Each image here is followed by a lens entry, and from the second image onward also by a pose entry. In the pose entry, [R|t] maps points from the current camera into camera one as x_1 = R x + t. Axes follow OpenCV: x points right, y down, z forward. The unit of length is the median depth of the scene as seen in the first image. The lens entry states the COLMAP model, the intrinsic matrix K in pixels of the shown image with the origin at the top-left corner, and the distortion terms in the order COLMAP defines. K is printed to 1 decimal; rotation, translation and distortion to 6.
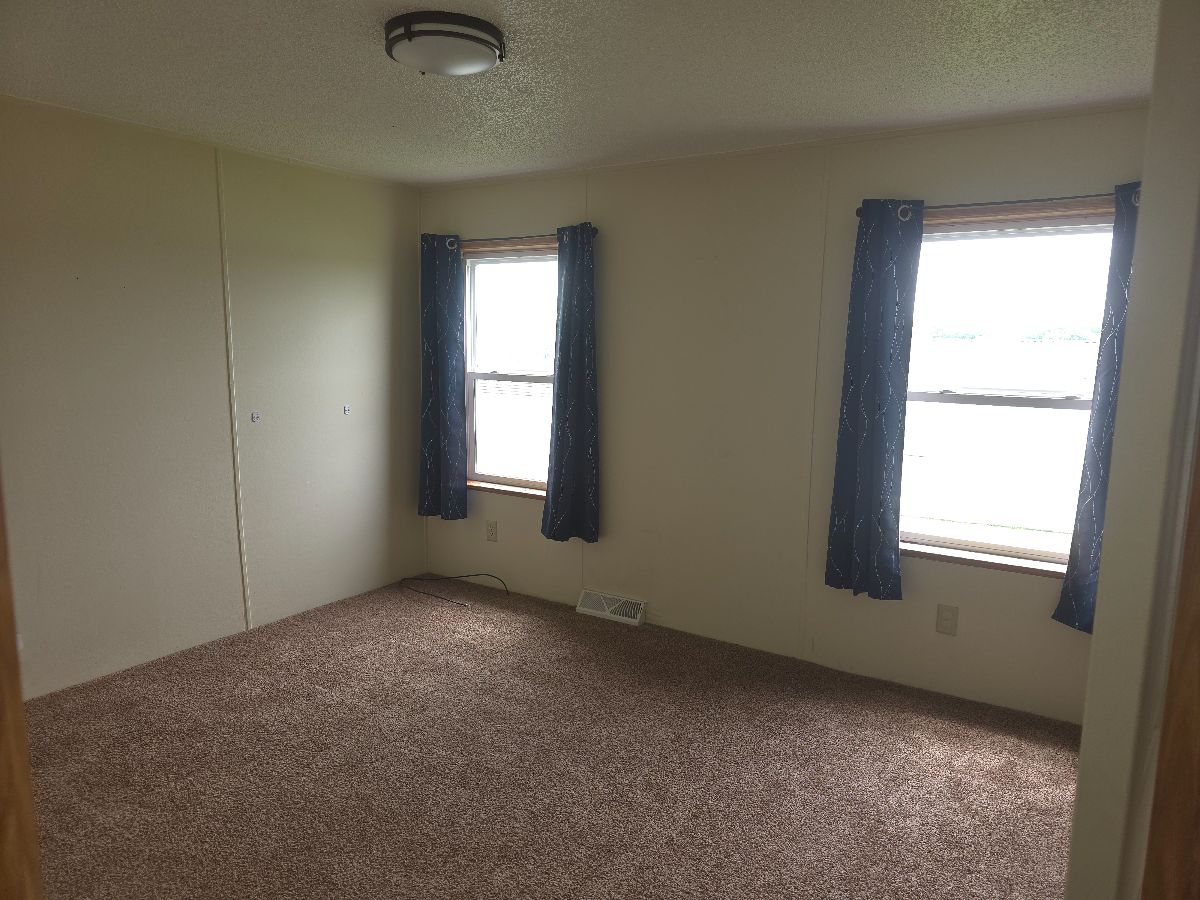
lens RADIAL K [[799.3, 0, 603.1], [0, 799.3, 455.5], [0, 0, 1]] dist [0.058476, -0.052634]
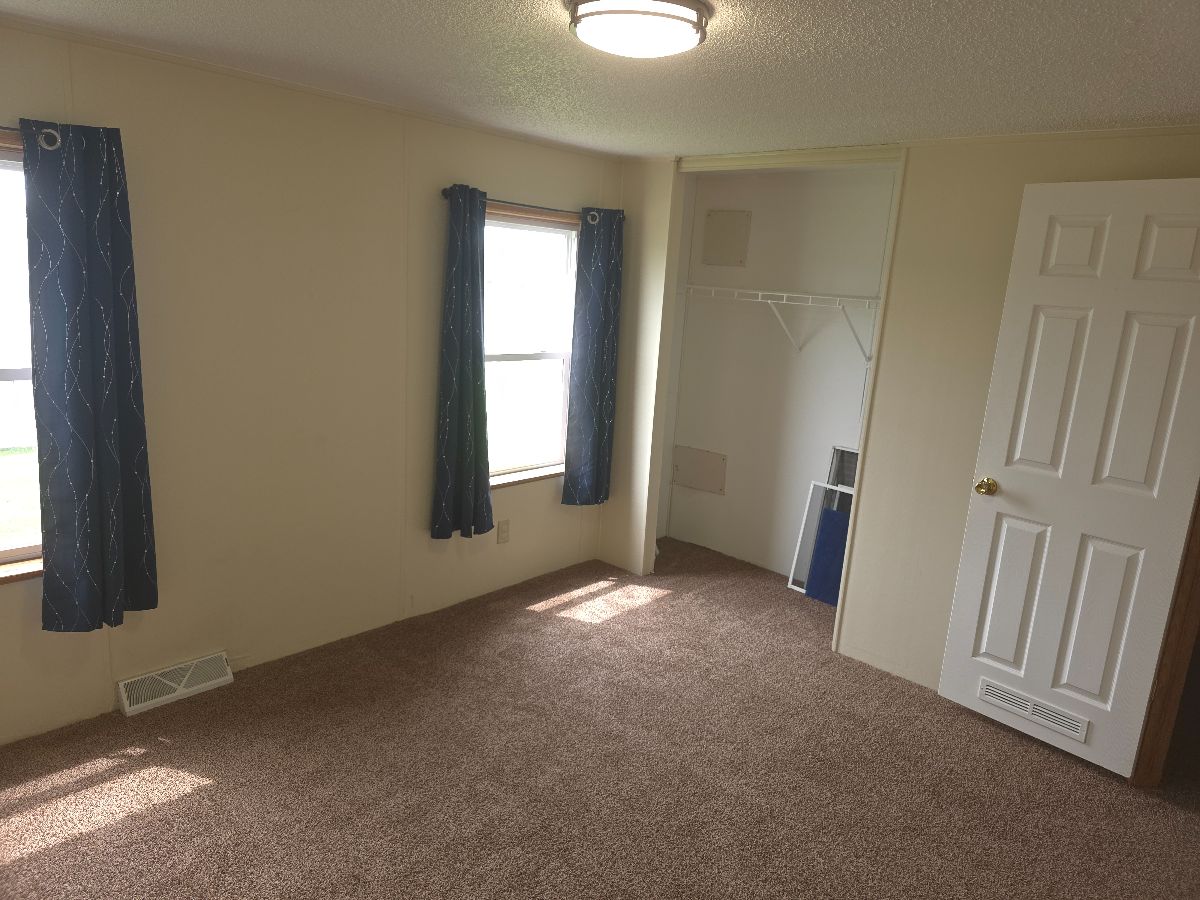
lens RADIAL K [[773.2, 0, 600.0], [0, 773.2, 450.0], [0, 0, 1]] dist [-0.003591, -0.053671]
pose [[0.167608, -0.197482, 0.965872, -0.702872], [0.104884, 0.977743, 0.181709, -0.126693], [-0.980259, 0.070849, 0.184590, 0.622424]]
